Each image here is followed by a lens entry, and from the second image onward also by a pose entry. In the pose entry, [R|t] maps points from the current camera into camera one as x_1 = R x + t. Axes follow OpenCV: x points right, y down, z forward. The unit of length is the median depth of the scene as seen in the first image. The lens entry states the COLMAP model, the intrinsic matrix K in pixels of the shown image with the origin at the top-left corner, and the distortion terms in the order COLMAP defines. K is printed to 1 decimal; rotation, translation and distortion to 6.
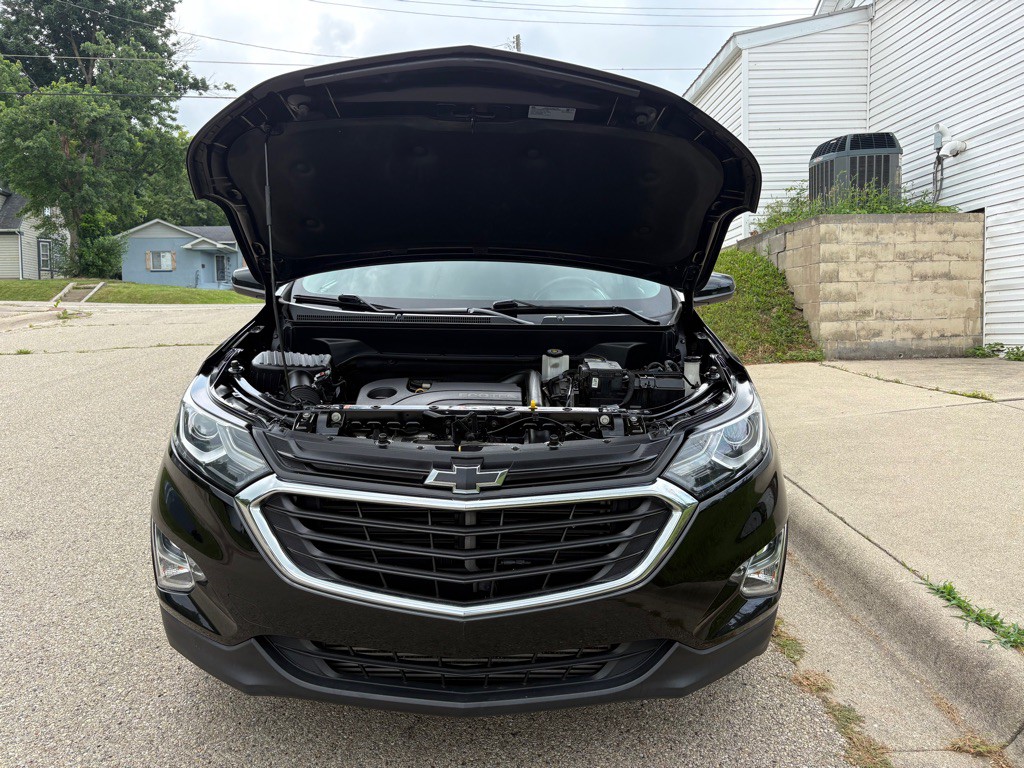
lens RADIAL K [[775.9, 0, 512.0], [0, 775.9, 384.0], [0, 0, 1]] dist [0.042050, -0.056471]
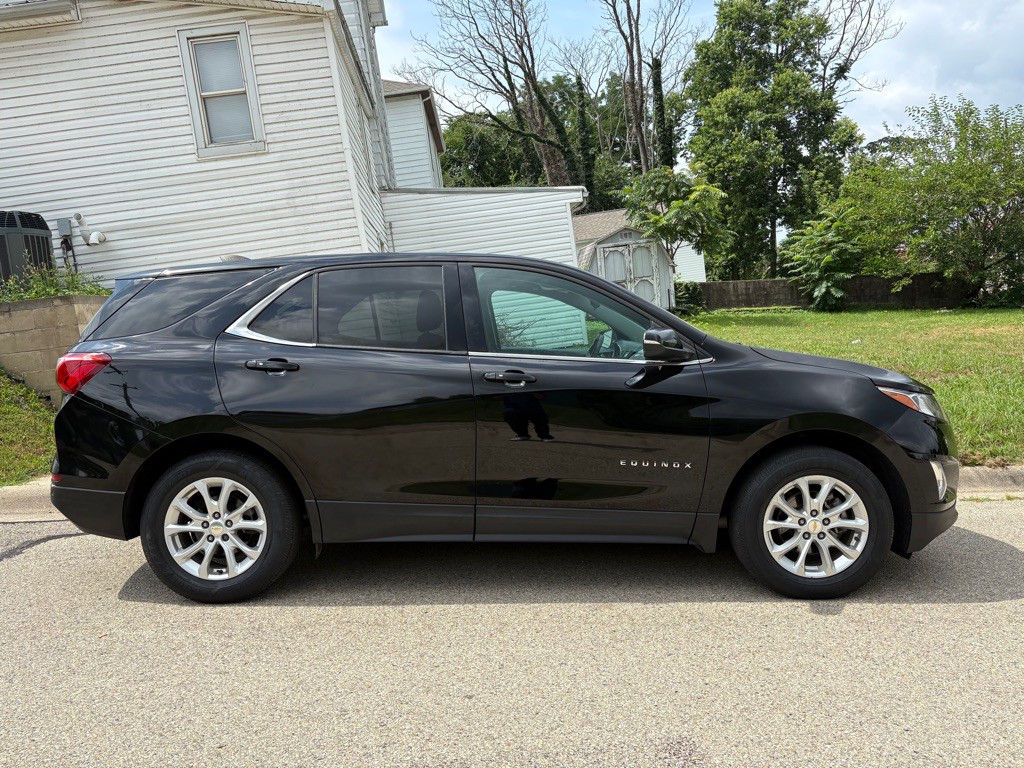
lens RADIAL K [[776.0, 0, 514.6], [0, 776.0, 376.3], [0, 0, 1]] dist [0.026717, -0.035849]
pose [[0.011389, -0.070888, 0.997419, -0.523406], [0.195003, 0.978490, 0.067316, -0.074599], [-0.980736, 0.193733, 0.024968, 0.446987]]
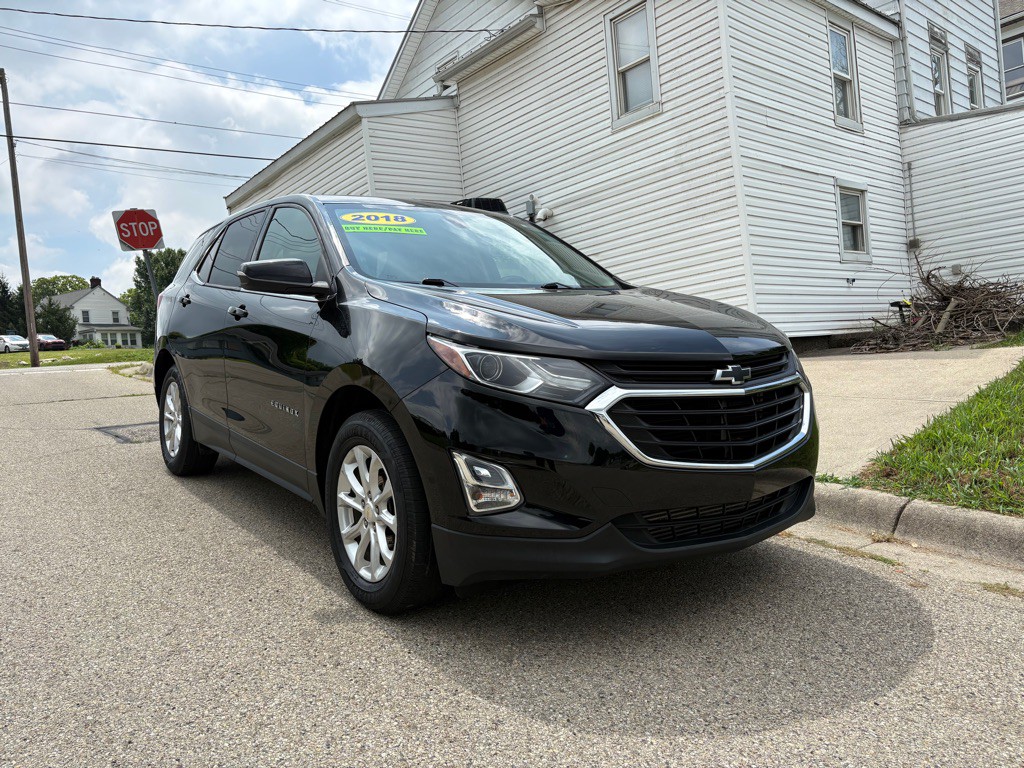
lens RADIAL K [[776.0, 0, 514.6], [0, 776.0, 376.3], [0, 0, 1]] dist [0.026717, -0.035849]
pose [[0.808391, -0.063241, 0.585239, -0.248172], [0.117547, 0.991531, -0.055222, 0.031964], [-0.576791, 0.113434, 0.808978, 0.017540]]
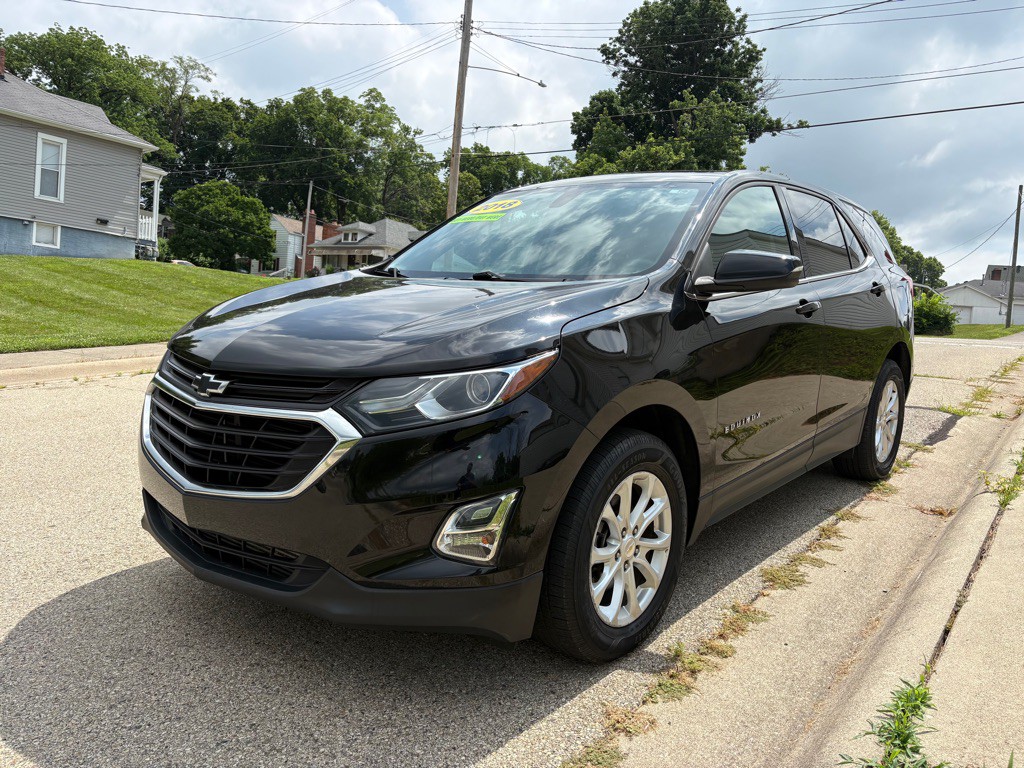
lens RADIAL K [[772.4, 0, 519.0], [0, 772.4, 381.3], [0, 0, 1]] dist [0.035338, -0.024677]
pose [[0.764063, 0.096736, -0.637848, 0.226887], [-0.127623, 0.991820, -0.002457, 0.011454], [0.632392, 0.083281, 0.770159, 0.073241]]
